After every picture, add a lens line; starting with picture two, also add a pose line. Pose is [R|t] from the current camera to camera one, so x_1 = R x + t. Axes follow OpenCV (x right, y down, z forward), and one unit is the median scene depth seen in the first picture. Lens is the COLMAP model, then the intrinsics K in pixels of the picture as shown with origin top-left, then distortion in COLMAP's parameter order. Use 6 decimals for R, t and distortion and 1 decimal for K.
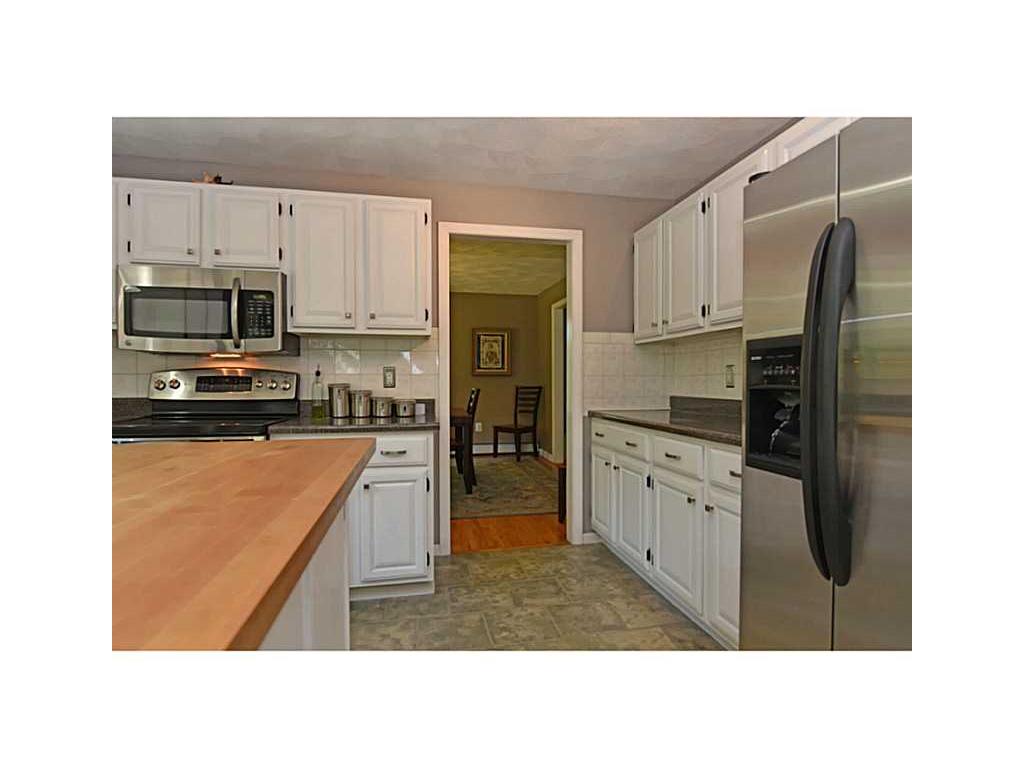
lens RADIAL K [[477.5, 0, 512.0], [0, 477.5, 384.0], [0, 0, 1]] dist [-0.014726, 0.000000]
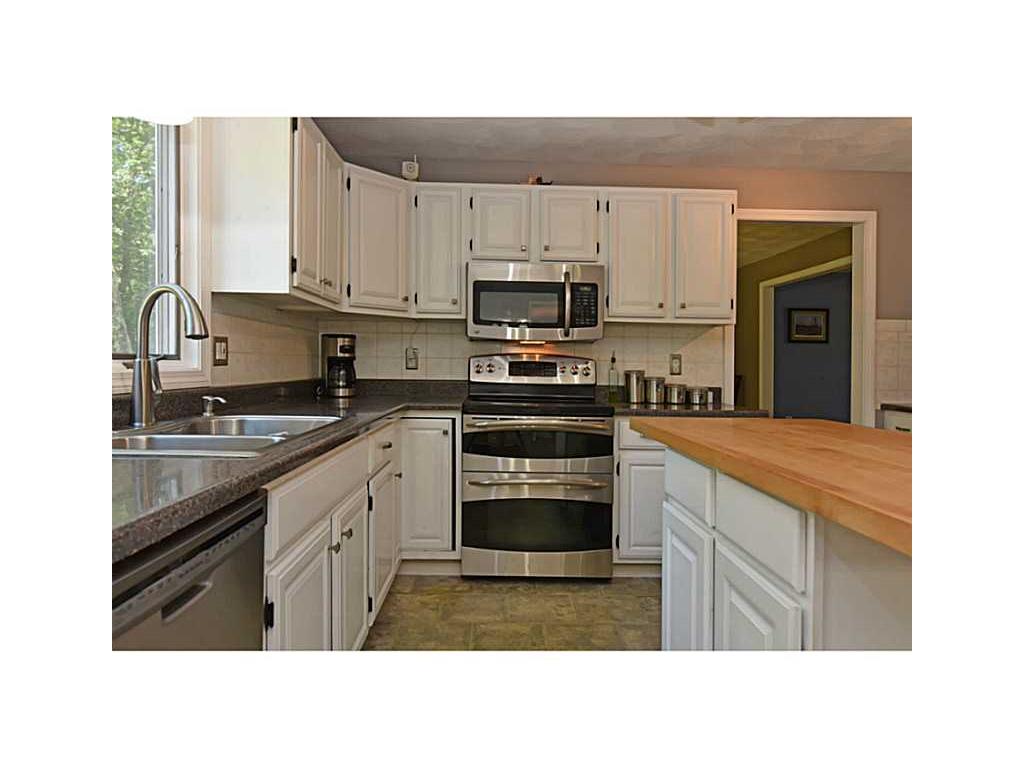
lens RADIAL K [[573.2, 0, 512.5], [0, 573.2, 365.0], [0, 0, 1]] dist [0.001443, -0.000033]
pose [[0.983814, 0.015578, -0.178514, -0.412051], [-0.017153, 0.999826, -0.007282, 0.001557], [0.178370, 0.010226, 0.983910, -0.278118]]
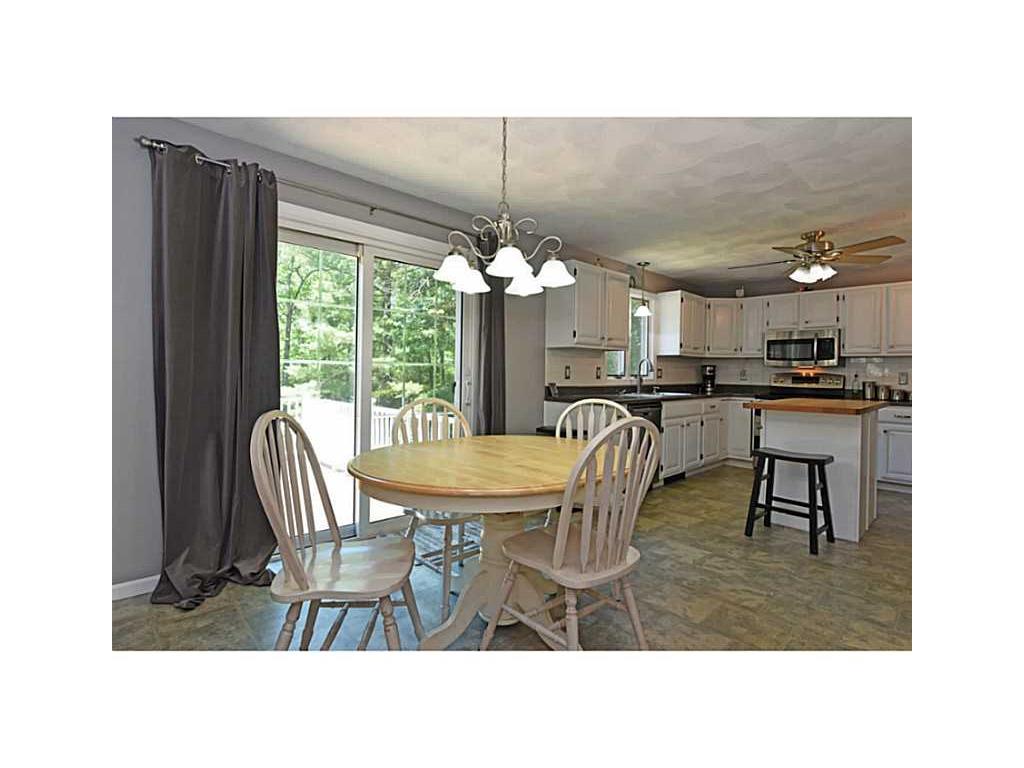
lens RADIAL K [[450.4, 0, 514.8], [0, 450.4, 375.8], [0, 0, 1]] dist [-0.001573, -0.000040]
pose [[0.548594, 0.014129, -0.835969, 0.375981], [-0.019758, 0.999797, 0.003932, -0.002000], [0.835855, 0.014360, 0.548762, -1.211069]]
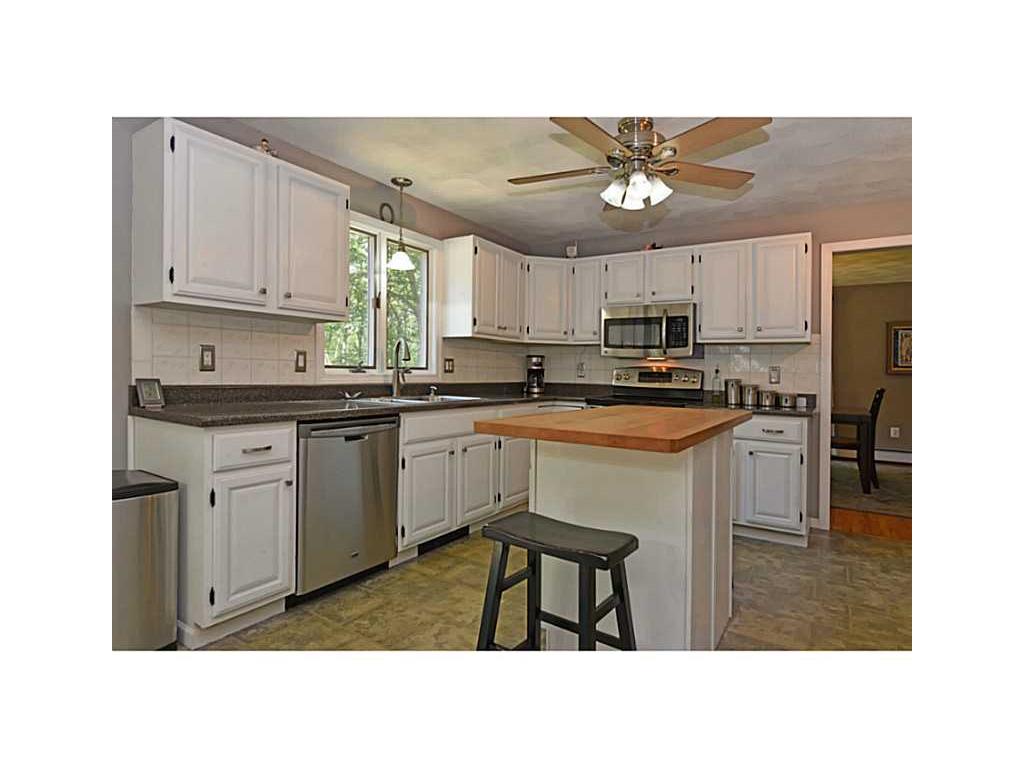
lens RADIAL K [[493.6, 0, 512.4], [0, 493.6, 360.8], [0, 0, 1]] dist [-0.001651, -0.000191]
pose [[0.714534, 0.000559, -0.699600, 0.170538], [-0.027309, 0.999260, -0.027094, 0.002394], [0.699067, 0.038465, 0.714020, -0.440231]]
